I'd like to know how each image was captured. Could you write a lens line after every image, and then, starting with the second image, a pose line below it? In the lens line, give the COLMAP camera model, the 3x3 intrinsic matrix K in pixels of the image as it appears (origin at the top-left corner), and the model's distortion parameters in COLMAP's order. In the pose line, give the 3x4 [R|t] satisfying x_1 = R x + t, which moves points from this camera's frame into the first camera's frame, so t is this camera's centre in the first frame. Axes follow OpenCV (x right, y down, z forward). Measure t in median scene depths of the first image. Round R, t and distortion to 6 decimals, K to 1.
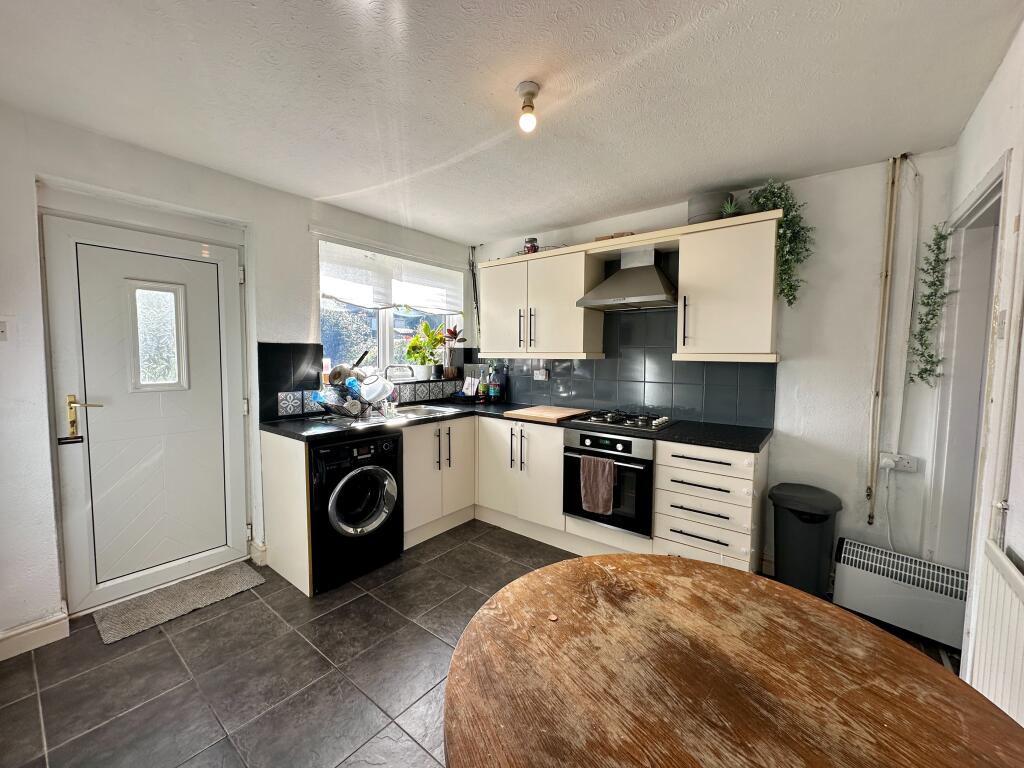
lens RADIAL K [[411.1, 0, 512.9], [0, 411.1, 383.2], [0, 0, 1]] dist [-0.000797, -0.000084]
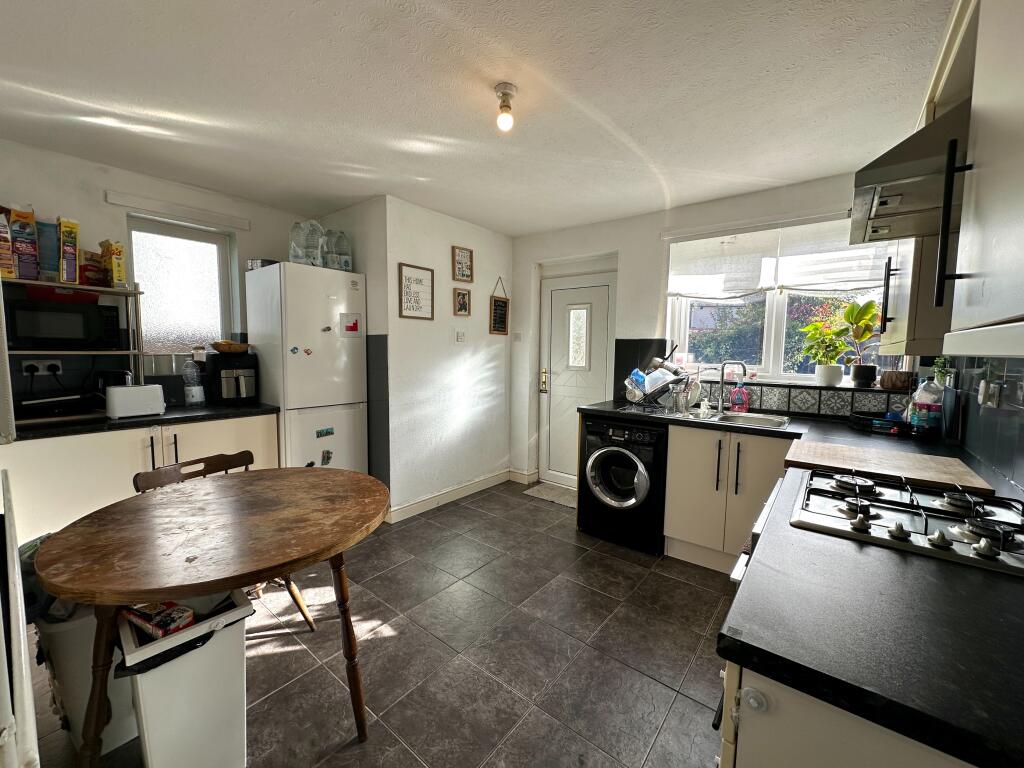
lens RADIAL K [[411.1, 0, 512.9], [0, 411.1, 383.2], [0, 0, 1]] dist [-0.000797, -0.000084]
pose [[-0.003975, 0.076537, -0.997059, 0.840602], [-0.085481, 0.993391, 0.076596, -0.036015], [0.996332, 0.085534, 0.002593, 0.789887]]
